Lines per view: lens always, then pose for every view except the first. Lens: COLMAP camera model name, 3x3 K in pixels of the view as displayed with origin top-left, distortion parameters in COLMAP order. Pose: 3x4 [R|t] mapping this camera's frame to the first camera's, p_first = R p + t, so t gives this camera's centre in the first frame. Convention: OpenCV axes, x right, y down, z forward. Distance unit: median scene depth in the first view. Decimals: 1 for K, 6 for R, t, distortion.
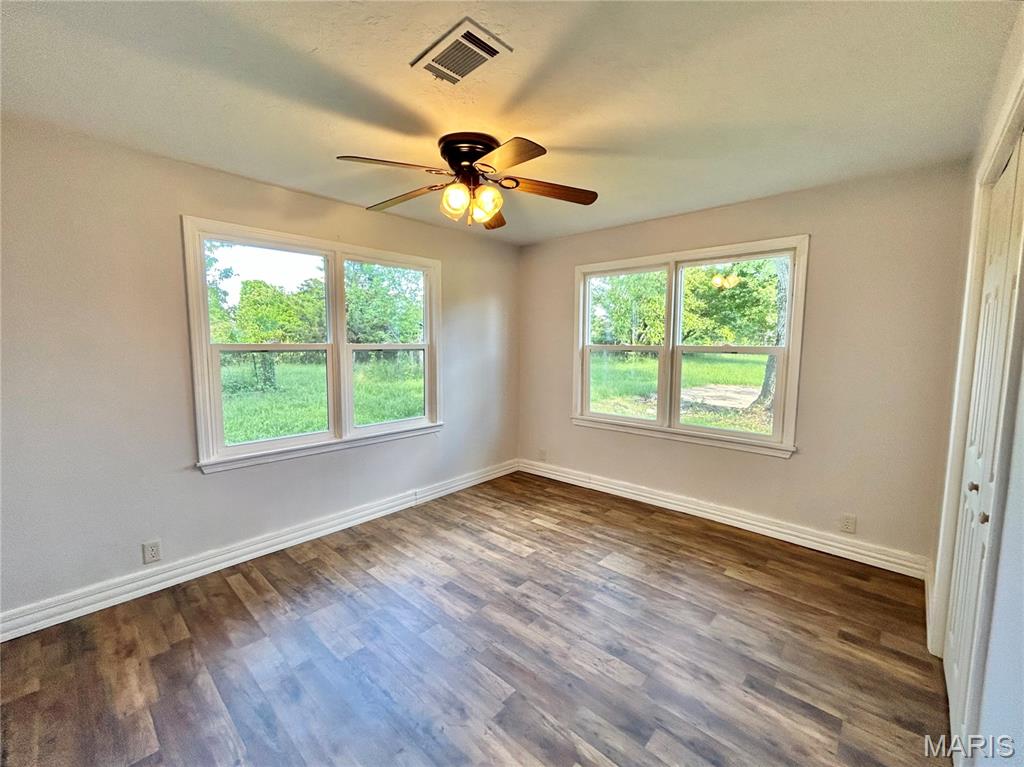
lens RADIAL K [[418.5, 0, 509.0], [0, 418.5, 383.1], [0, 0, 1]] dist [0.002136, -0.000905]
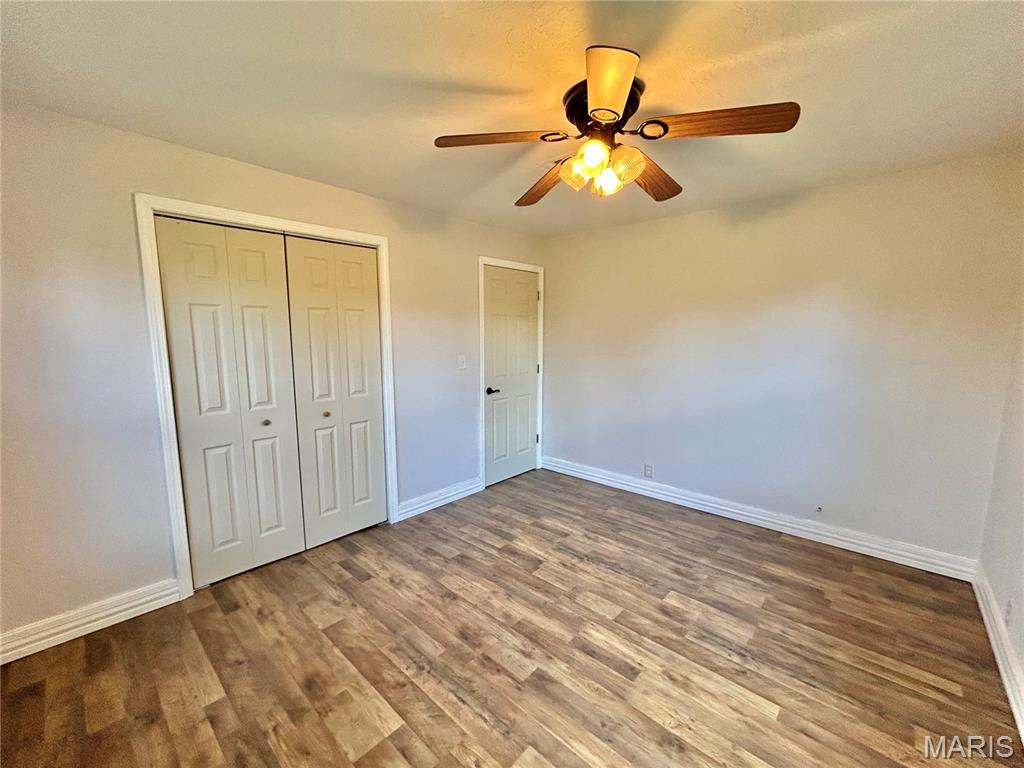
lens RADIAL K [[418.5, 0, 509.0], [0, 418.5, 383.6], [0, 0, 1]] dist [0.002136, -0.000905]
pose [[-0.999980, 0.000692, -0.006240, 0.084649], [-0.000715, 0.974887, 0.222701, -0.202045], [0.006237, 0.222701, -0.974867, 1.837050]]
